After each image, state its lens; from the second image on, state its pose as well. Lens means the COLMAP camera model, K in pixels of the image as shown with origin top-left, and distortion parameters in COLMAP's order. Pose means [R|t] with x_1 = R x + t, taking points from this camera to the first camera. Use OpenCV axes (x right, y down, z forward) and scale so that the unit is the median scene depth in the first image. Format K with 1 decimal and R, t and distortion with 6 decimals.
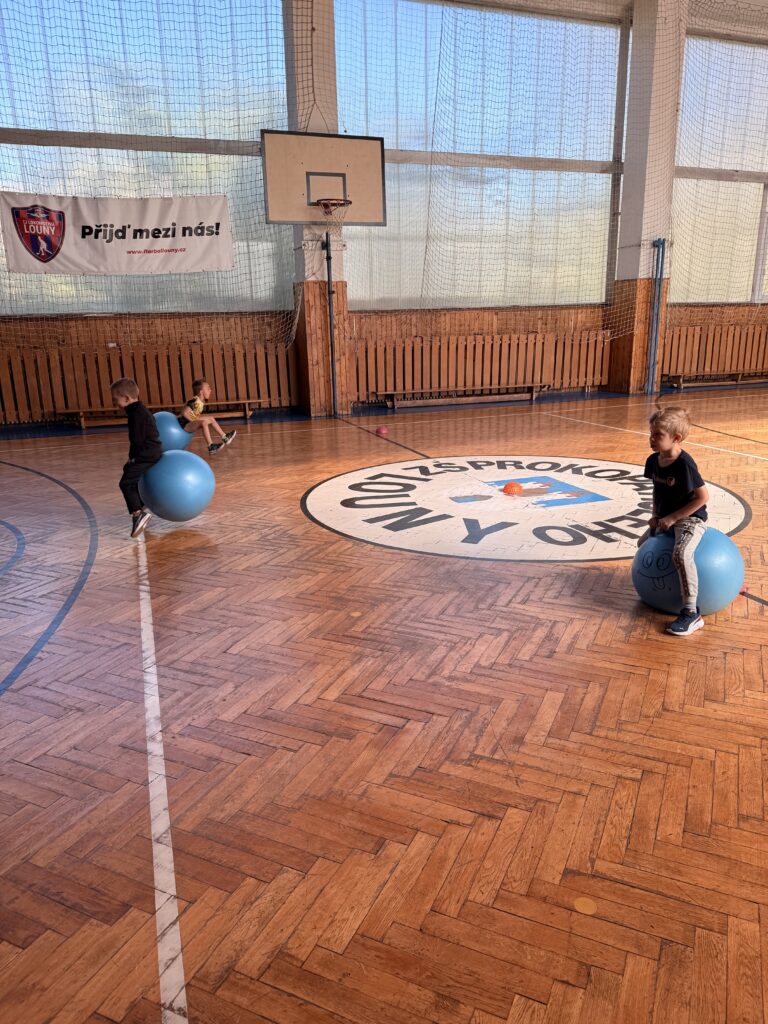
lens RADIAL K [[709.8, 0, 393.3], [0, 709.8, 519.4], [0, 0, 1]] dist [0.022918, -0.045323]
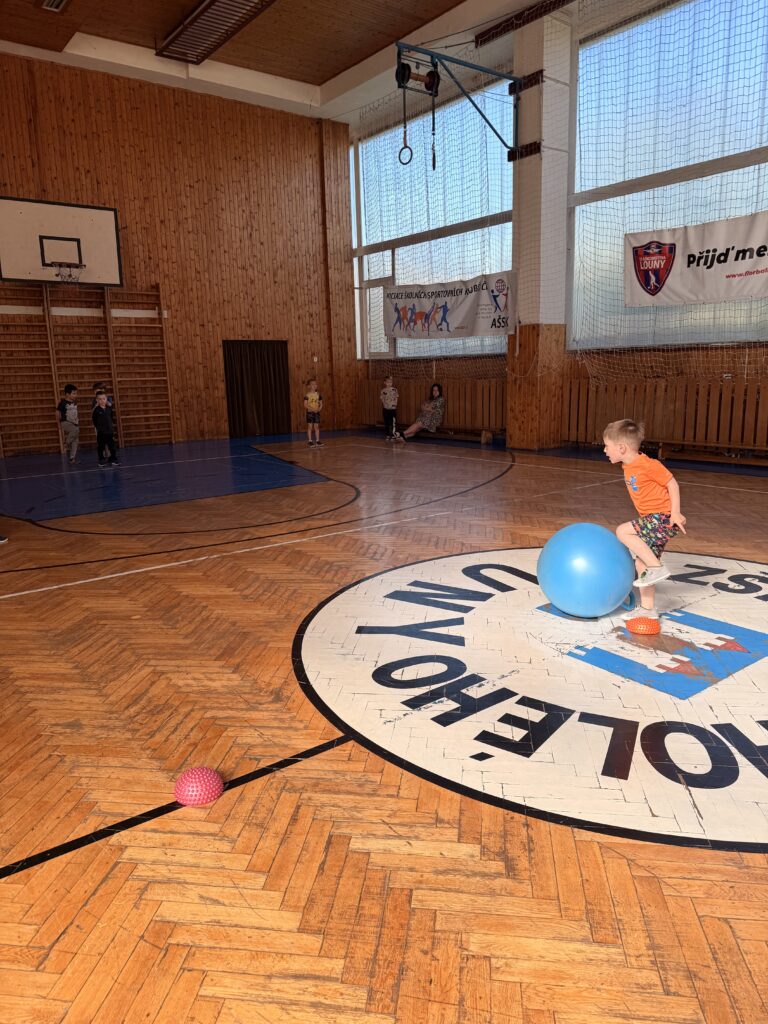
lens RADIAL K [[709.8, 0, 388.7], [0, 709.8, 517.4], [0, 0, 1]] dist [0.022918, -0.045323]
pose [[0.304087, 0.207375, -0.929799, 0.407343], [-0.239932, 0.961228, 0.135916, -0.100990], [0.921935, 0.181759, 0.342053, 0.350785]]
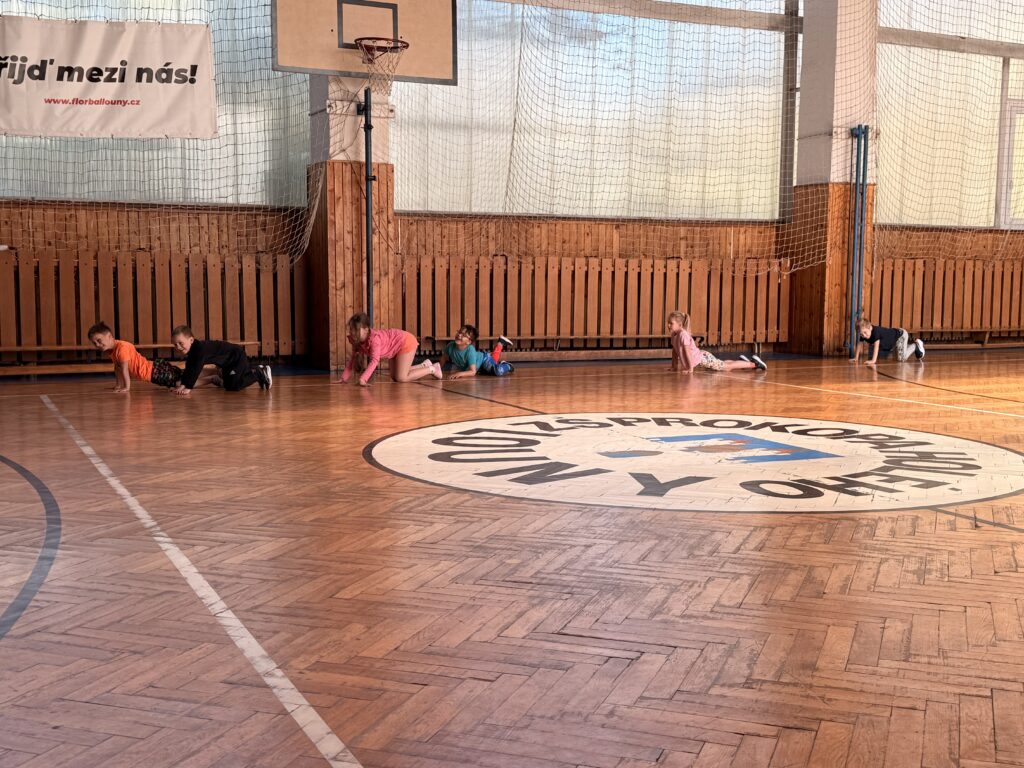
lens RADIAL K [[1217.4, 0, 527.0], [0, 1217.4, 392.4], [0, 0, 1]] dist [0.032422, 0.000000]
pose [[0.994589, 0.018411, 0.102244, -0.059609], [0.000067, 0.984057, -0.177856, 0.068054], [-0.103889, 0.176900, 0.978731, -0.050728]]
